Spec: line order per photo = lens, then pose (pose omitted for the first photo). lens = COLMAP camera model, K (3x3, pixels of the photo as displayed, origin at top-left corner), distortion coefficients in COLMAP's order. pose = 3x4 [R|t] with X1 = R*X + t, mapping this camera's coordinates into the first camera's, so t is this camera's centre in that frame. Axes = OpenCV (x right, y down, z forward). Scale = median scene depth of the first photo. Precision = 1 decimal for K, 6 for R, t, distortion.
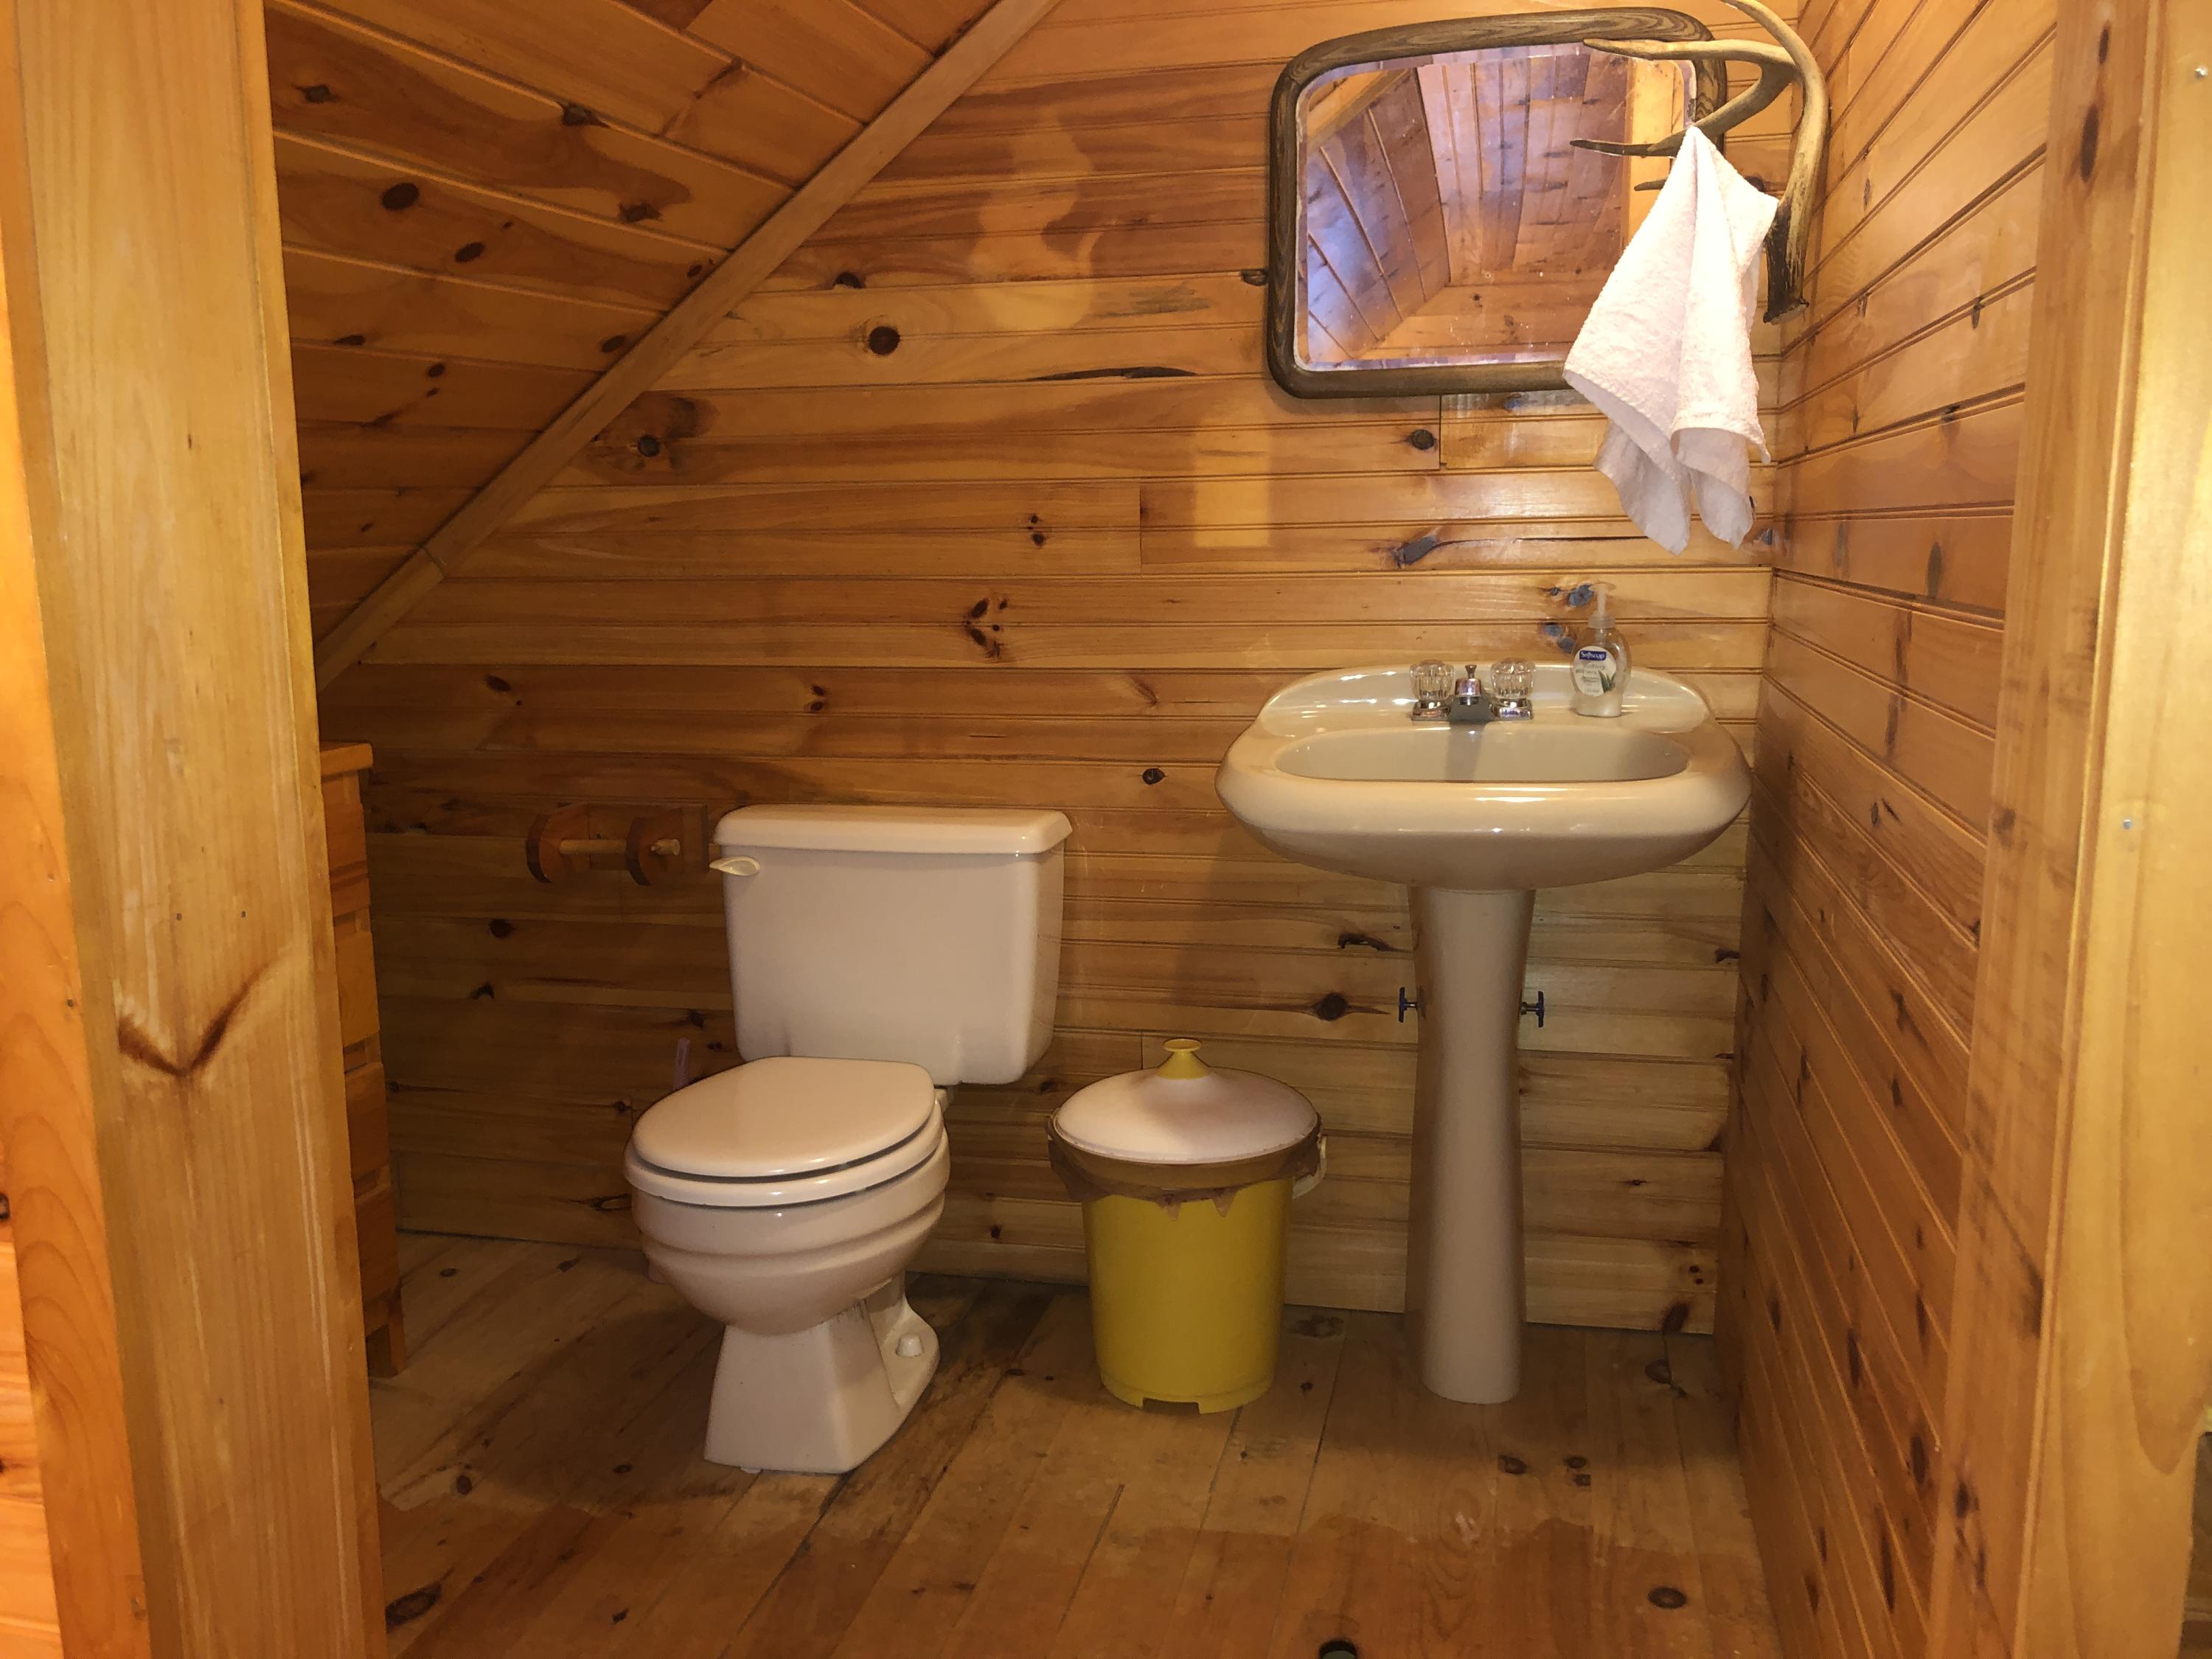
lens RADIAL K [[1822.6, 0, 1102.0], [0, 1822.6, 831.7], [0, 0, 1]] dist [0.033973, -0.001650]
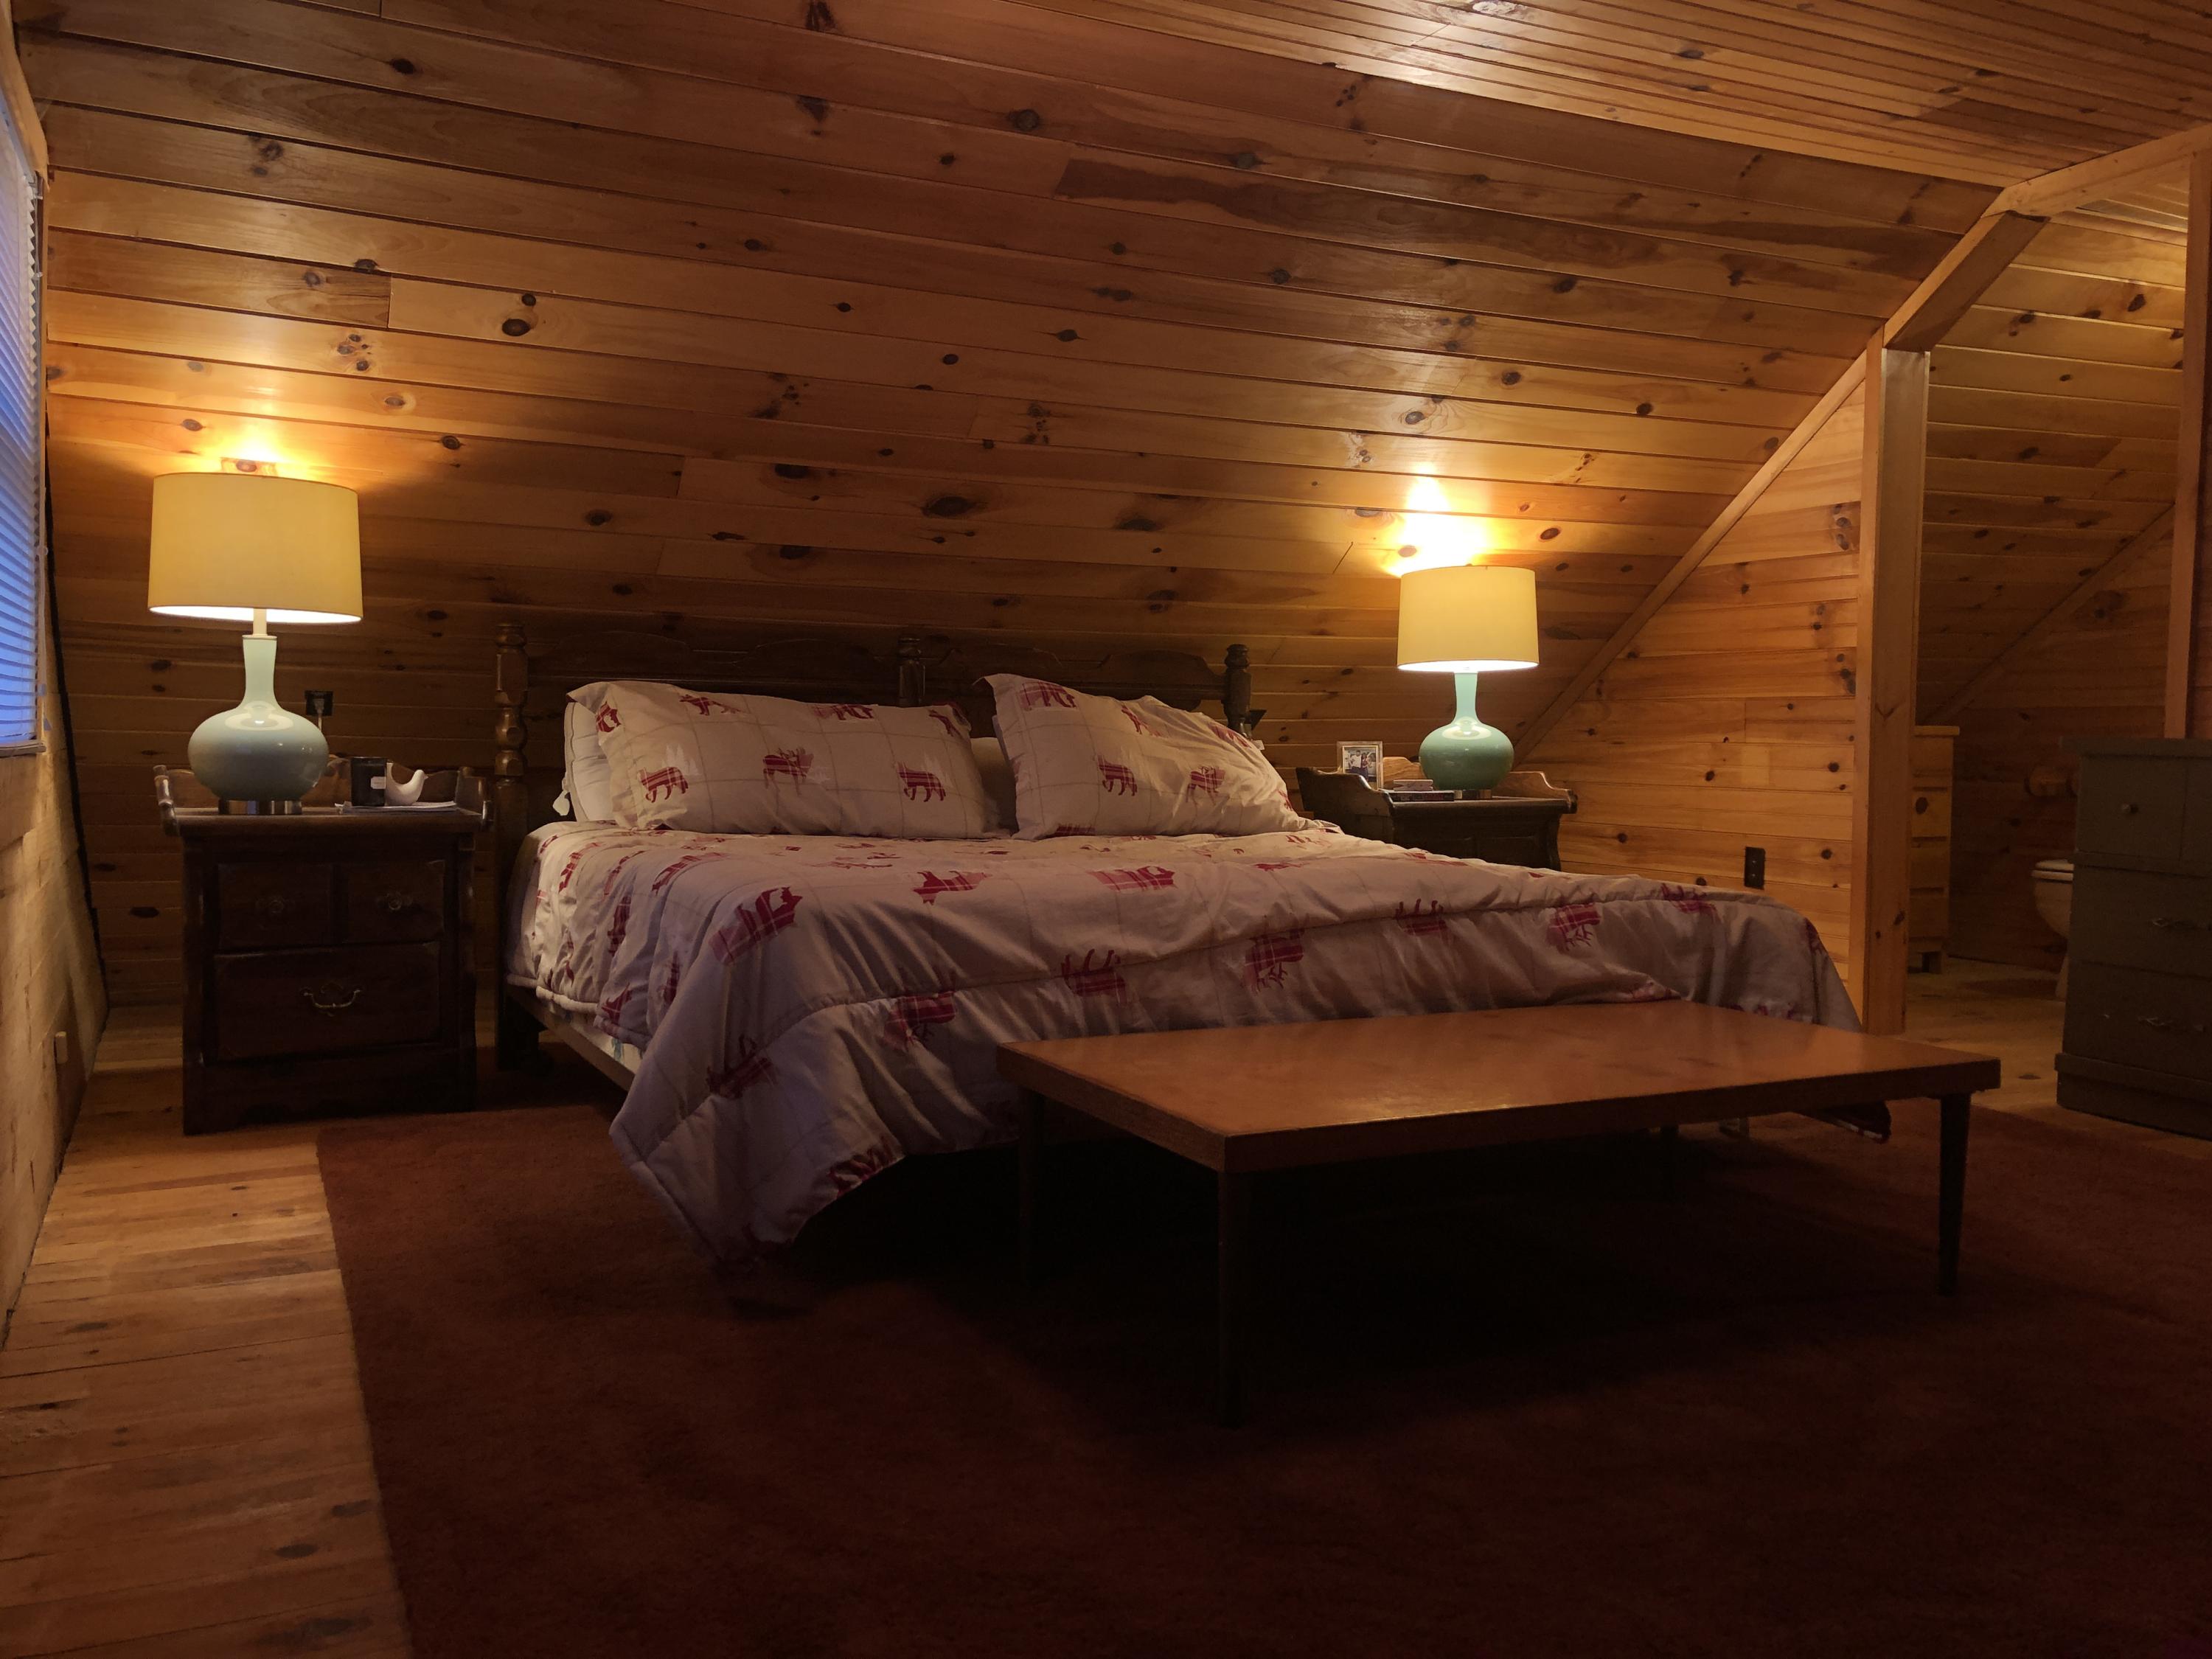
lens RADIAL K [[1822.6, 0, 1101.0], [0, 1822.6, 824.8], [0, 0, 1]] dist [0.033973, -0.001650]
pose [[0.640145, 0.050800, -0.766572, 0.843552], [-0.145193, 0.987830, -0.055785, 0.418050], [0.754409, 0.147011, 0.639730, -1.604978]]
